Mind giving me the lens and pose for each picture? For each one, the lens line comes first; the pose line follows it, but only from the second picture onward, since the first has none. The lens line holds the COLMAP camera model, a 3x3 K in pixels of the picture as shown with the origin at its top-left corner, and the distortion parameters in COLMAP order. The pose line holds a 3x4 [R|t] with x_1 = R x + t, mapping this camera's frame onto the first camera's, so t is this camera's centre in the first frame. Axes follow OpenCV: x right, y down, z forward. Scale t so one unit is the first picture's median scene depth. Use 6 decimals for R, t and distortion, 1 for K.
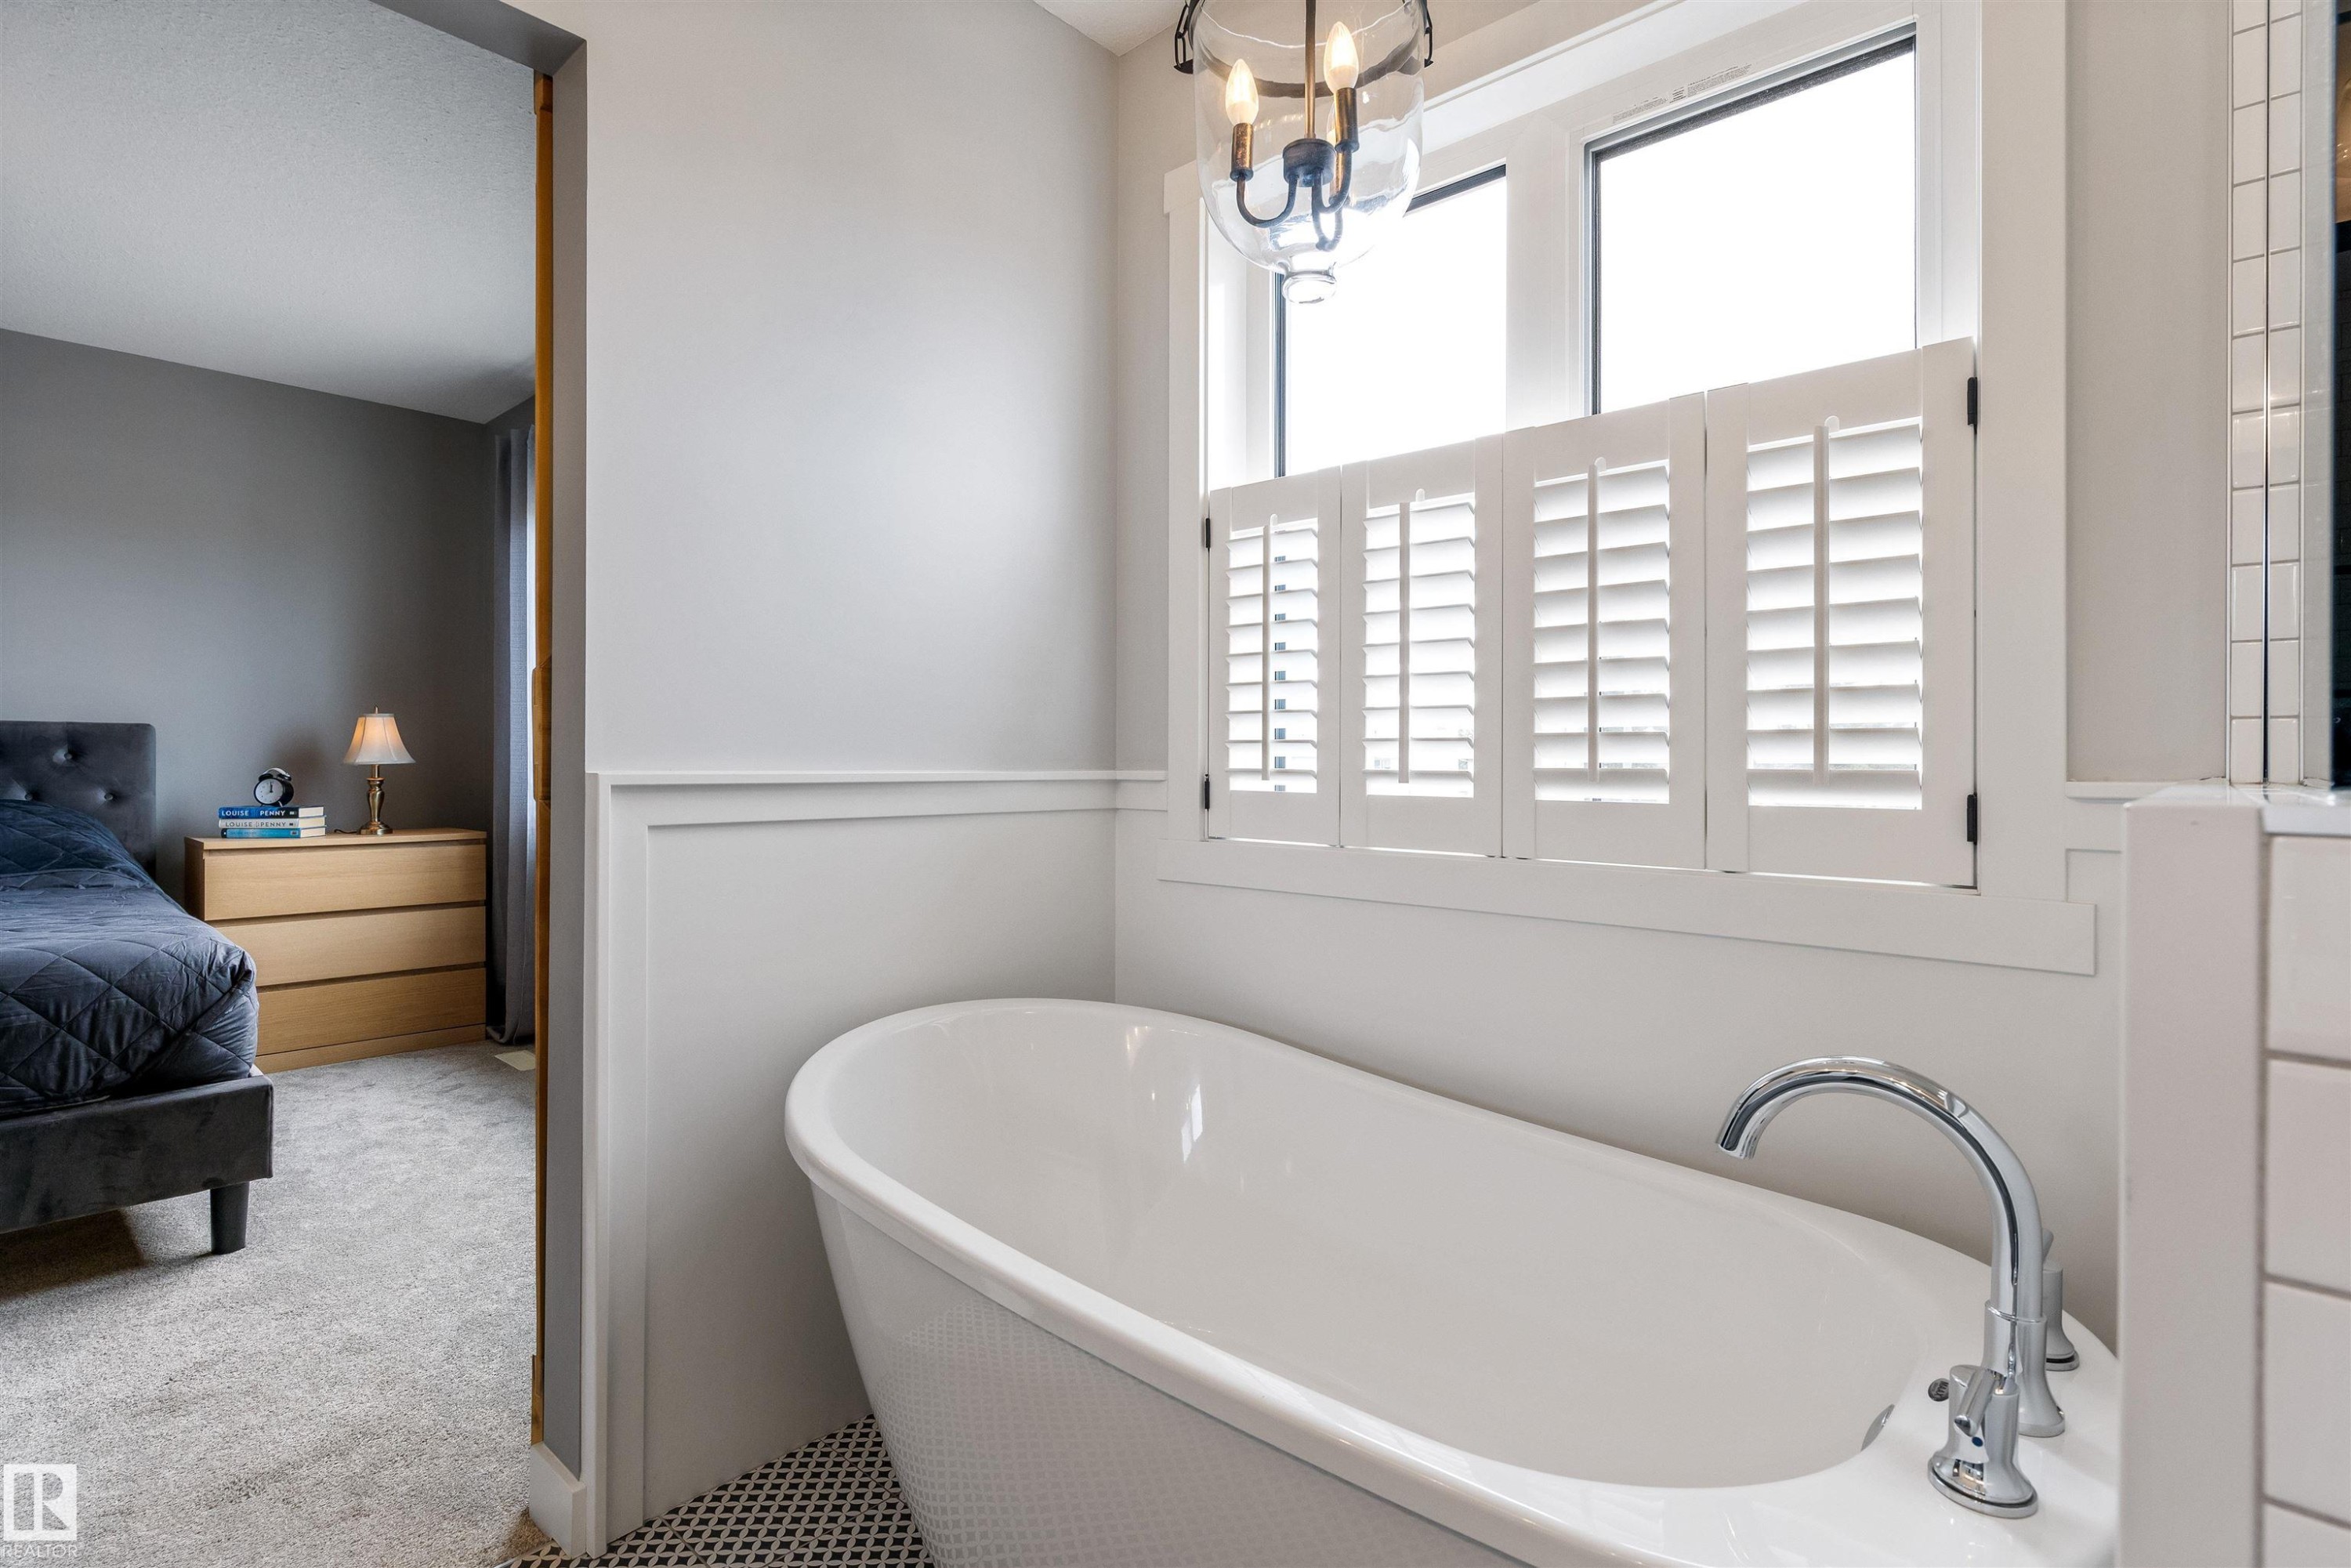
lens RADIAL K [[1171.2, 0, 1249.3], [0, 1171.2, 732.1], [0, 0, 1]] dist [-0.004983, -0.000682]
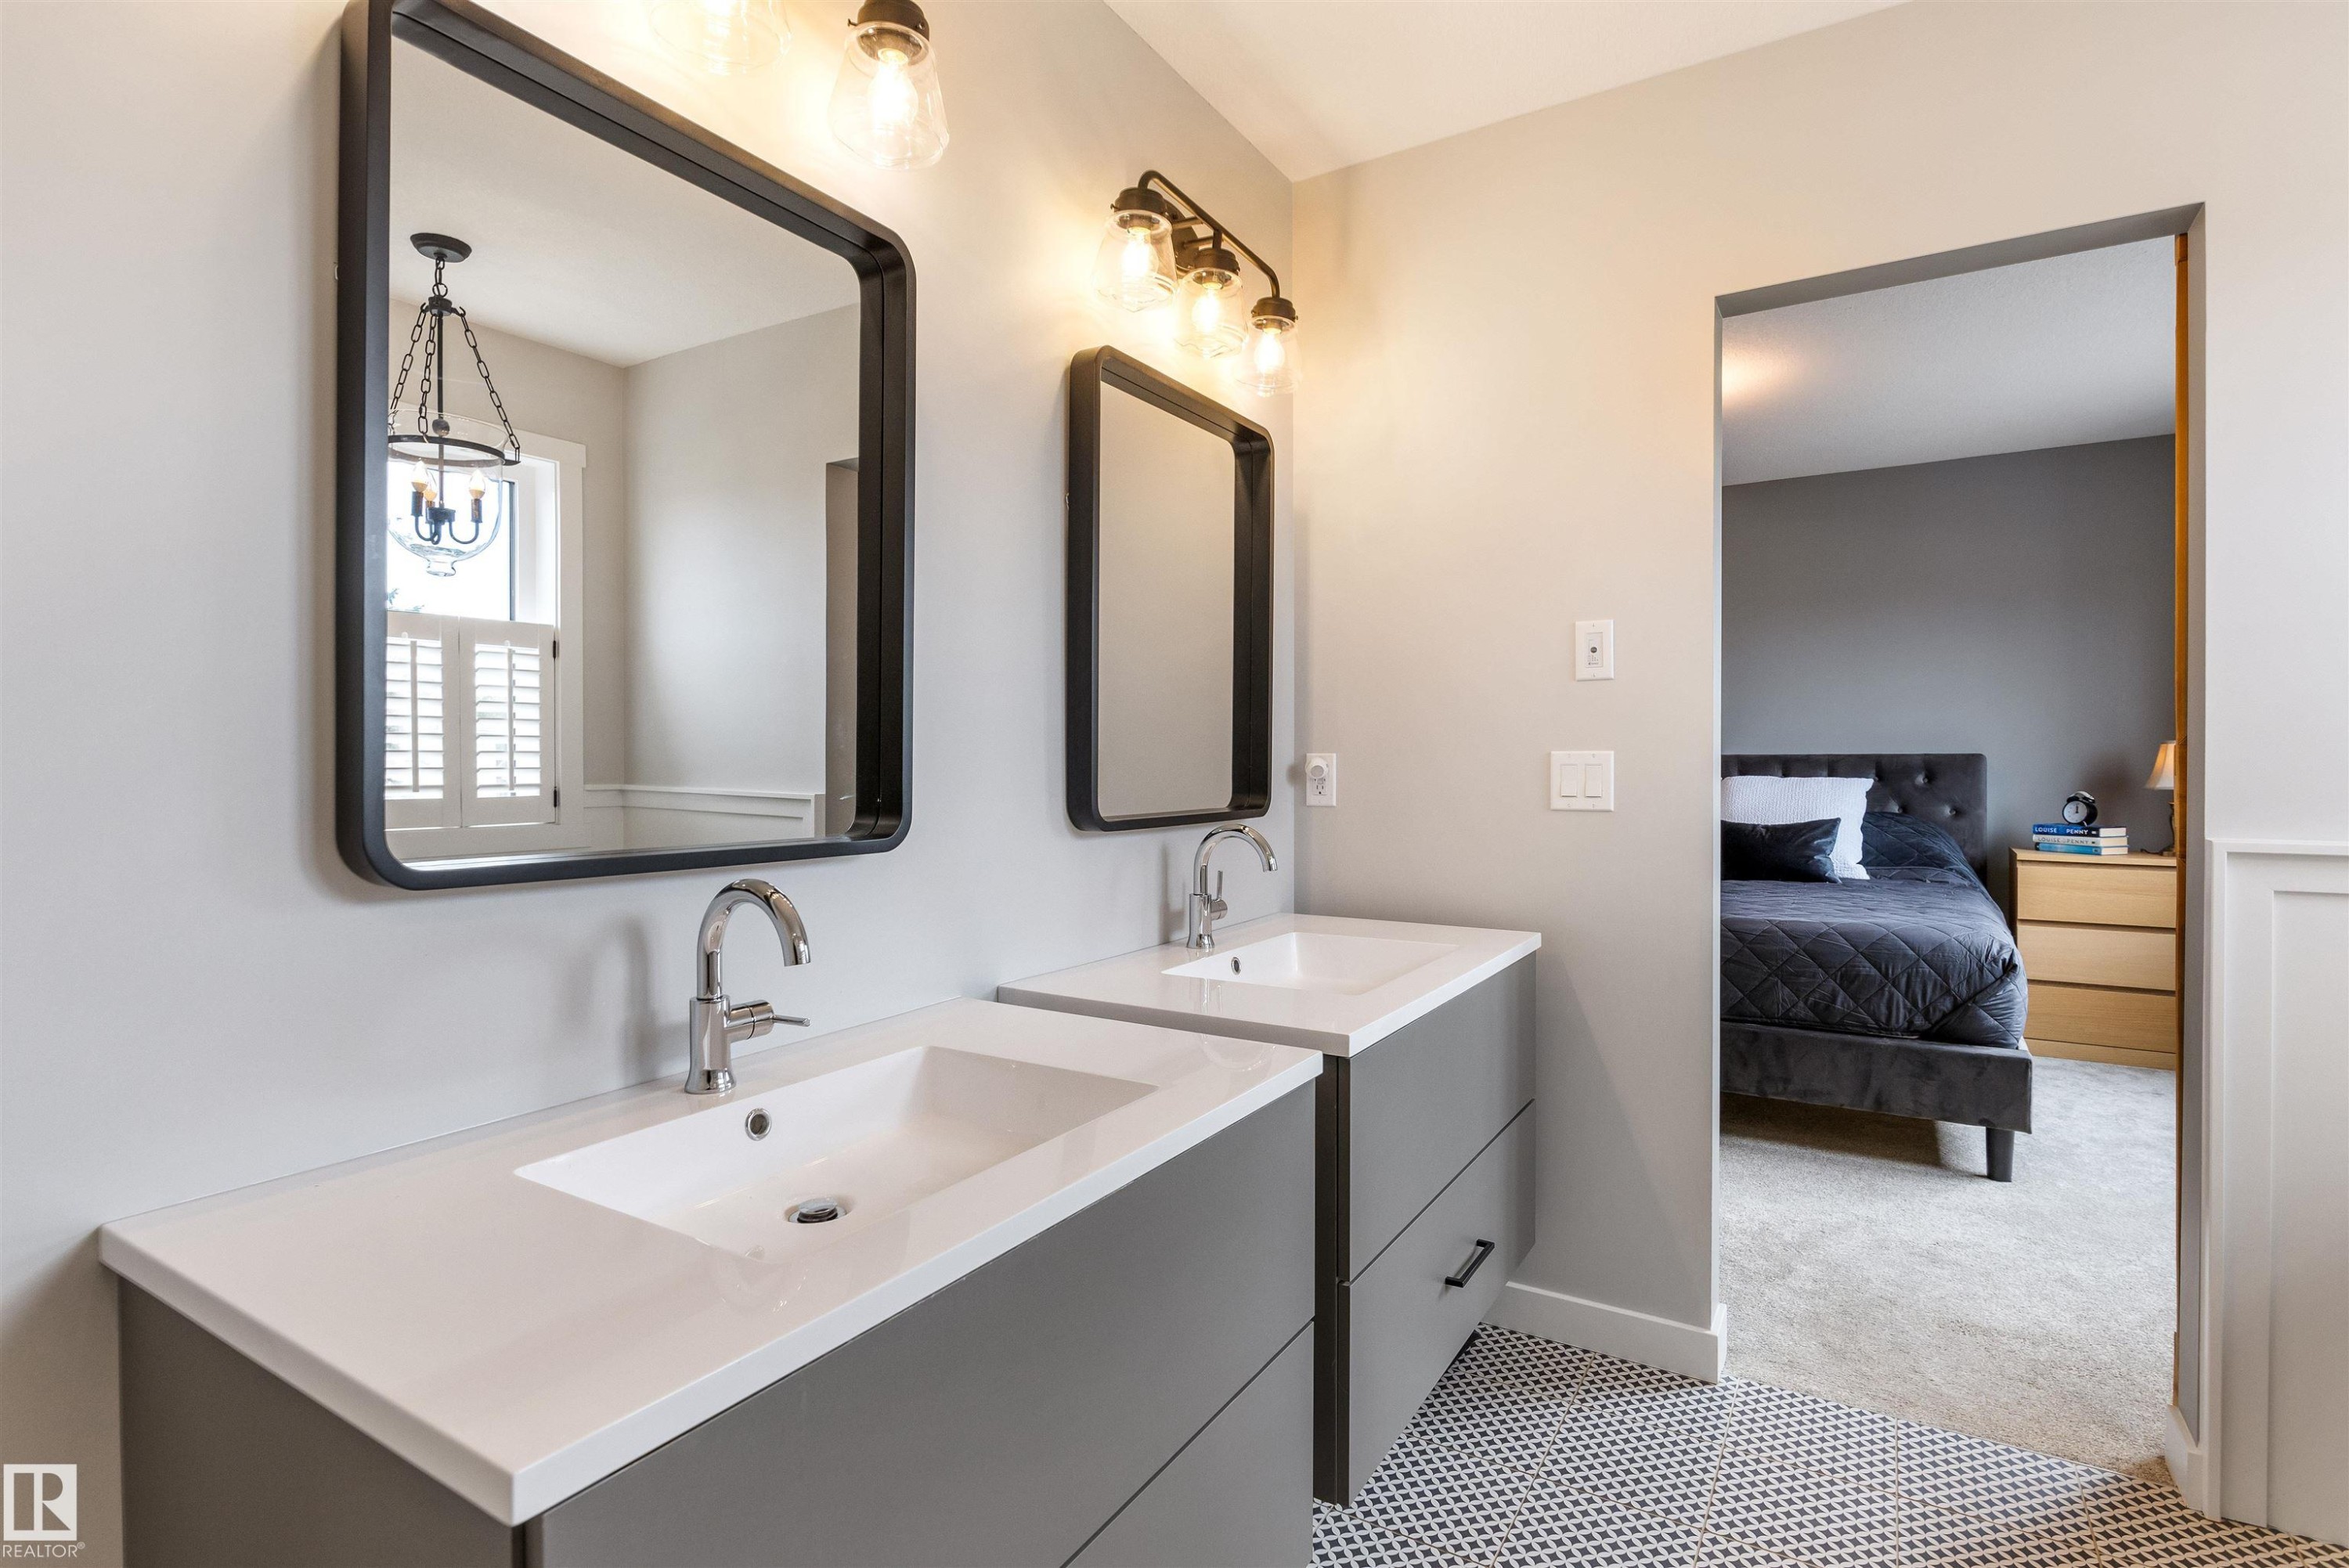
lens RADIAL K [[1170.1, 0, 1168.3], [0, 1170.1, 804.5], [0, 0, 1]] dist [-0.004983, -0.000682]
pose [[0.176743, 0.037308, -0.983550, 0.203004], [0.019277, 0.998958, 0.041356, -0.035757], [0.984068, -0.026270, 0.175840, -0.108620]]
